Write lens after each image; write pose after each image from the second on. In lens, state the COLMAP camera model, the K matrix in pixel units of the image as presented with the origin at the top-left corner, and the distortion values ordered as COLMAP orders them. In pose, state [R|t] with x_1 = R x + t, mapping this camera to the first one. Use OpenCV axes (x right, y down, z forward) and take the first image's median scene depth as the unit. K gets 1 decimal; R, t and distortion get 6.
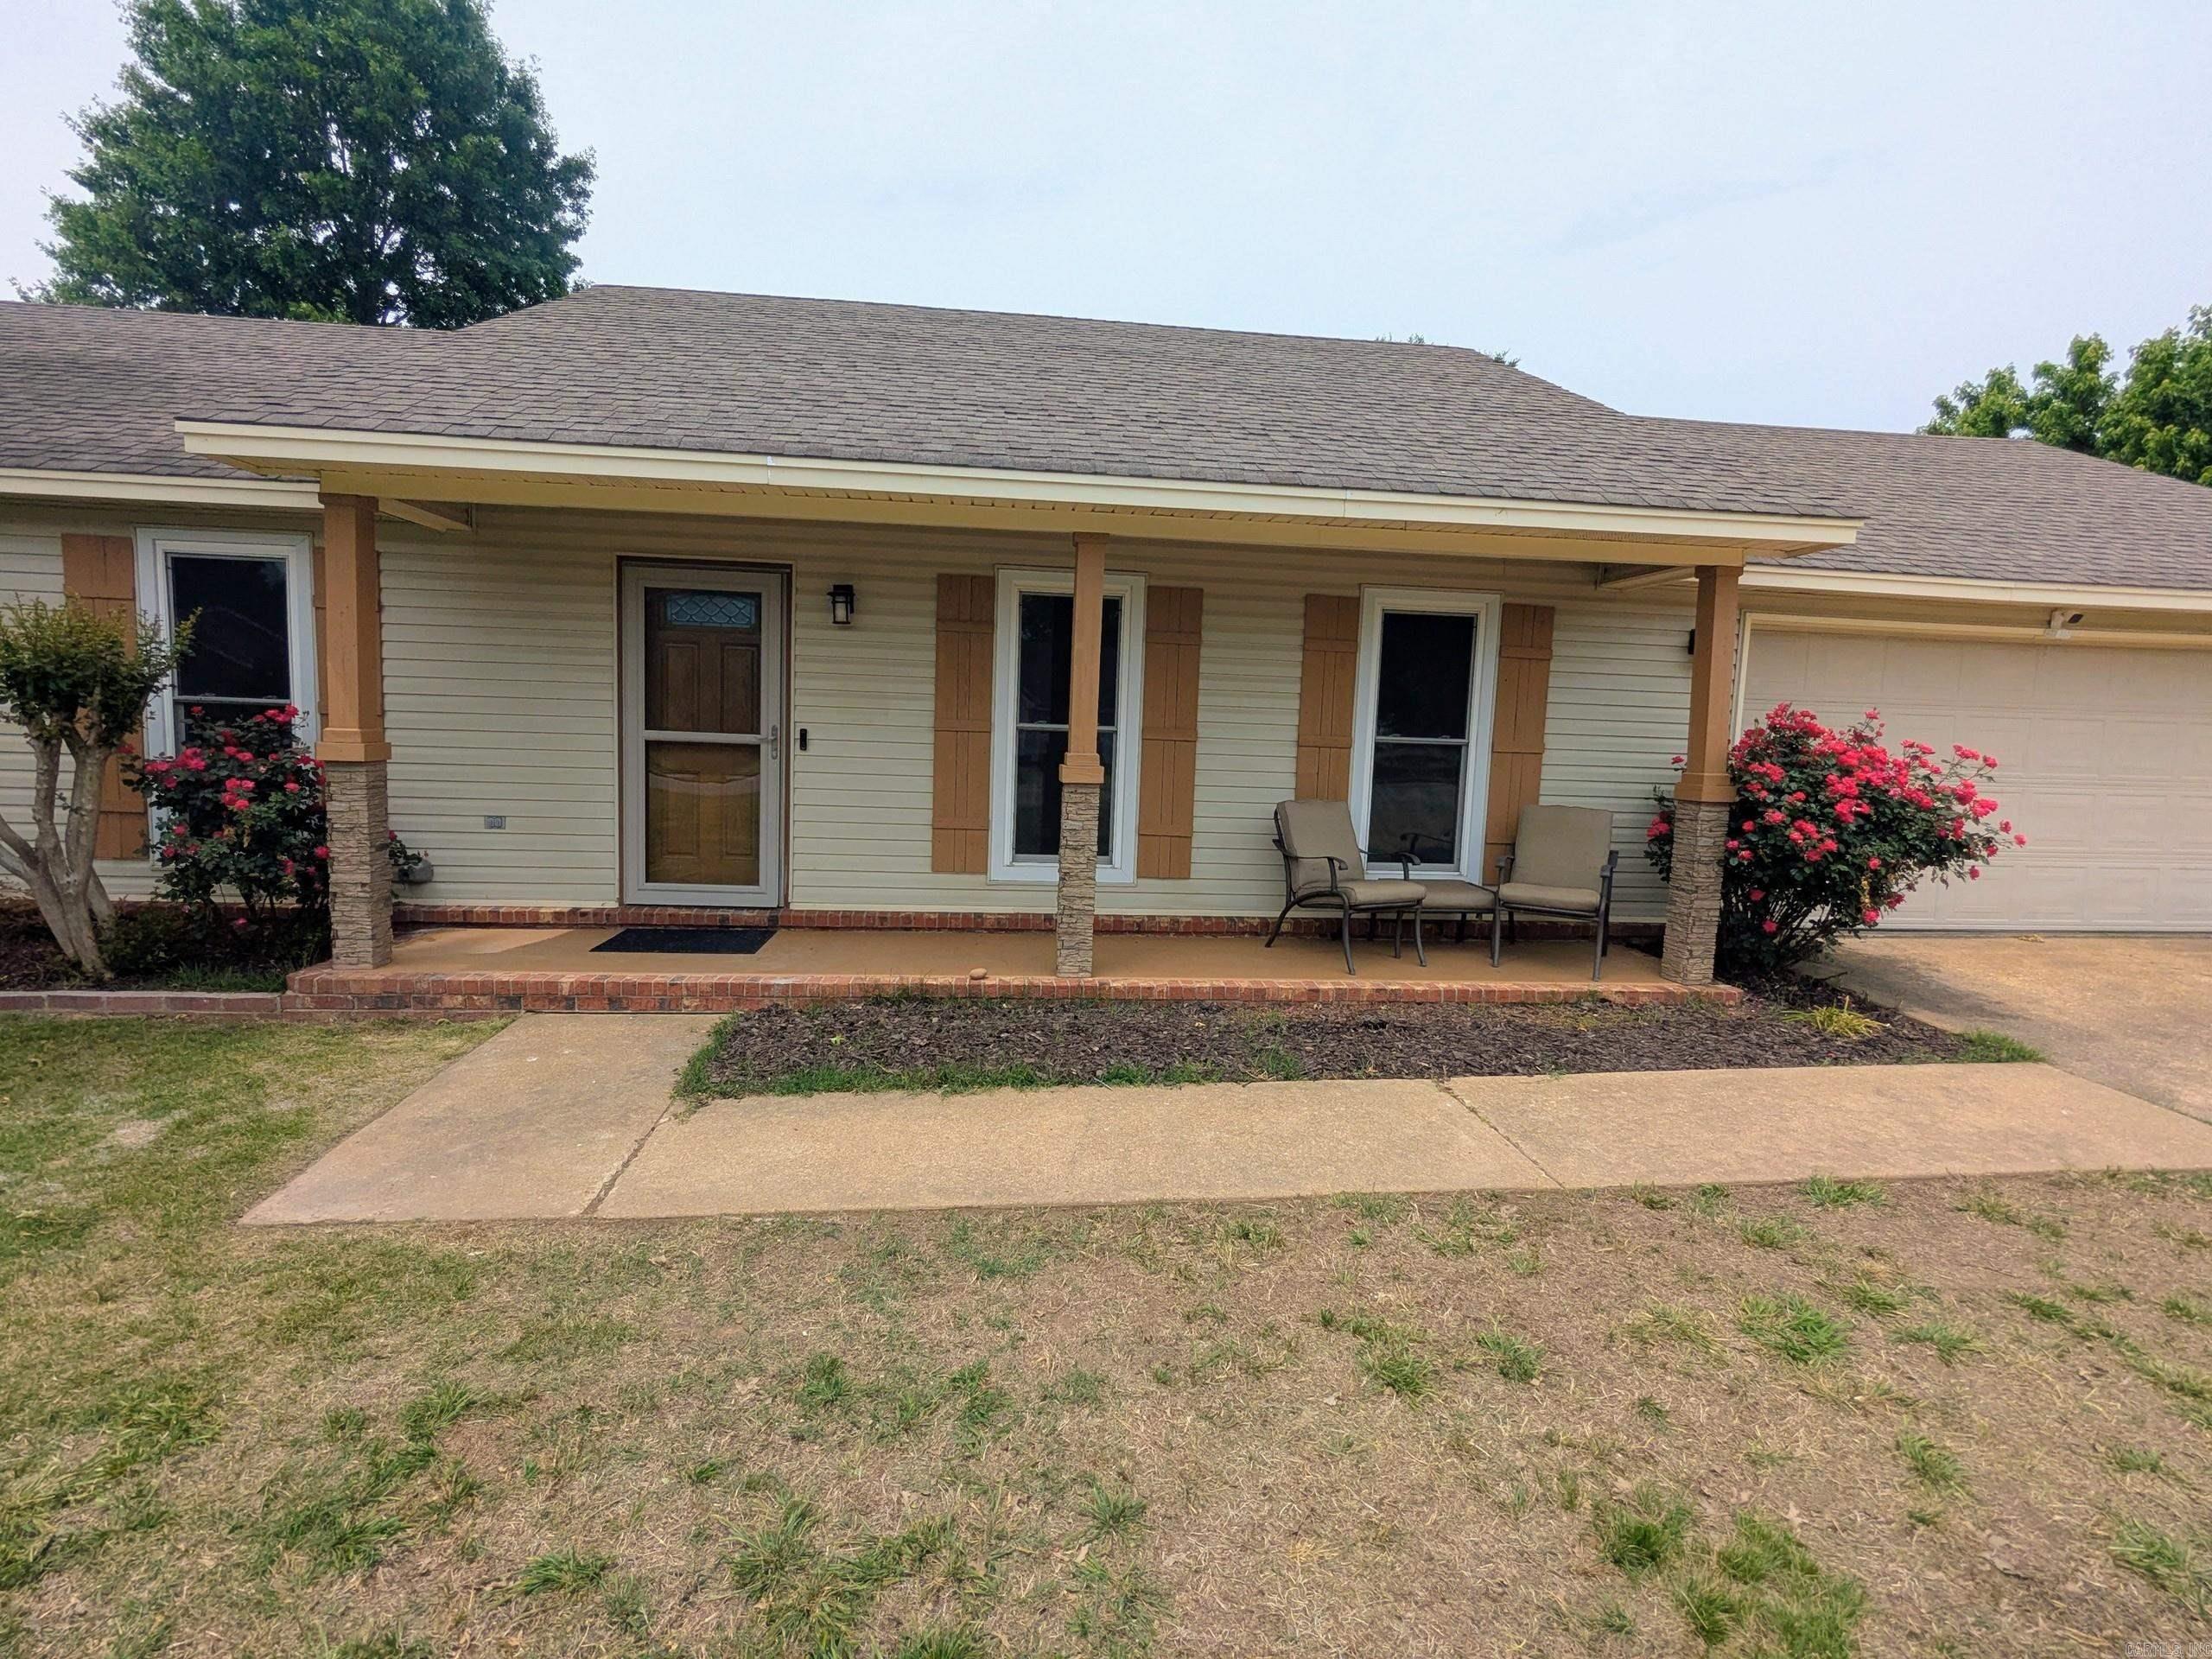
lens RADIAL K [[1059.8, 0, 1111.6], [0, 1059.8, 826.8], [0, 0, 1]] dist [-0.000612, -0.001552]
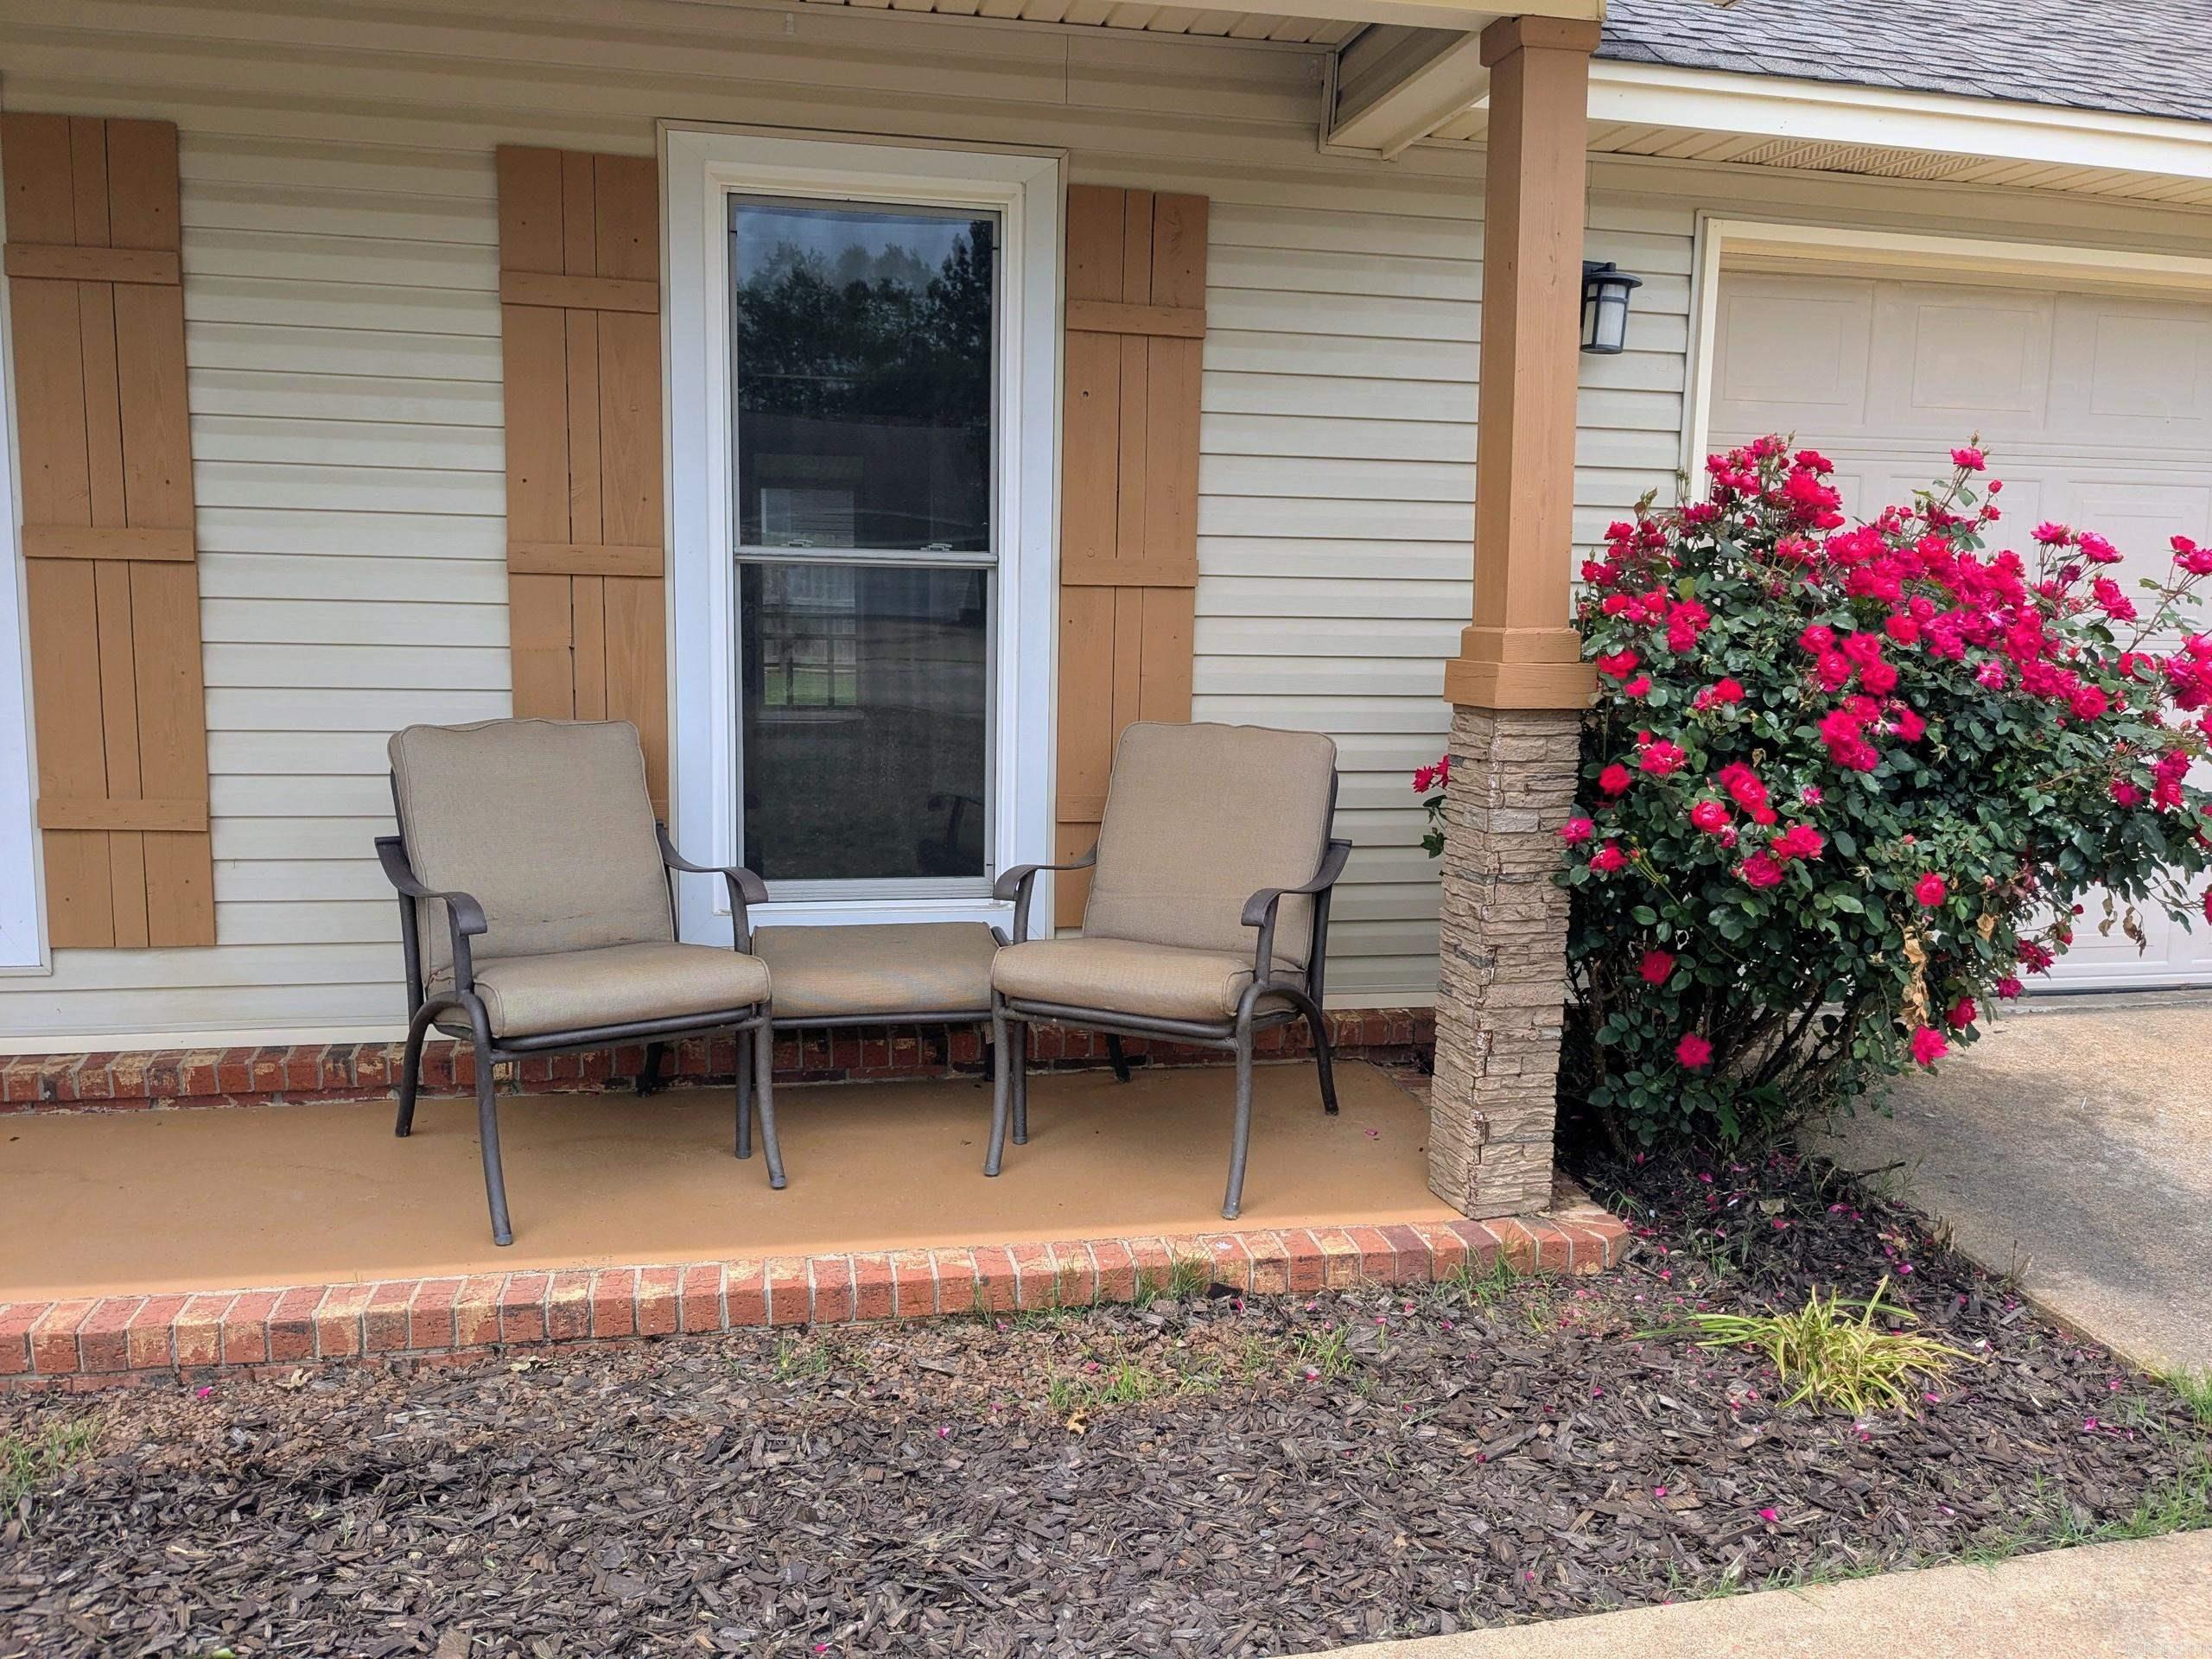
lens RADIAL K [[1739.6, 0, 1132.8], [0, 1739.6, 813.2], [0, 0, 1]] dist [0.066292, -0.095763]
pose [[0.994897, -0.026850, 0.097253, 0.373725], [0.022779, 0.998827, 0.042723, -0.016795], [-0.098286, -0.040289, 0.994342, 0.427208]]
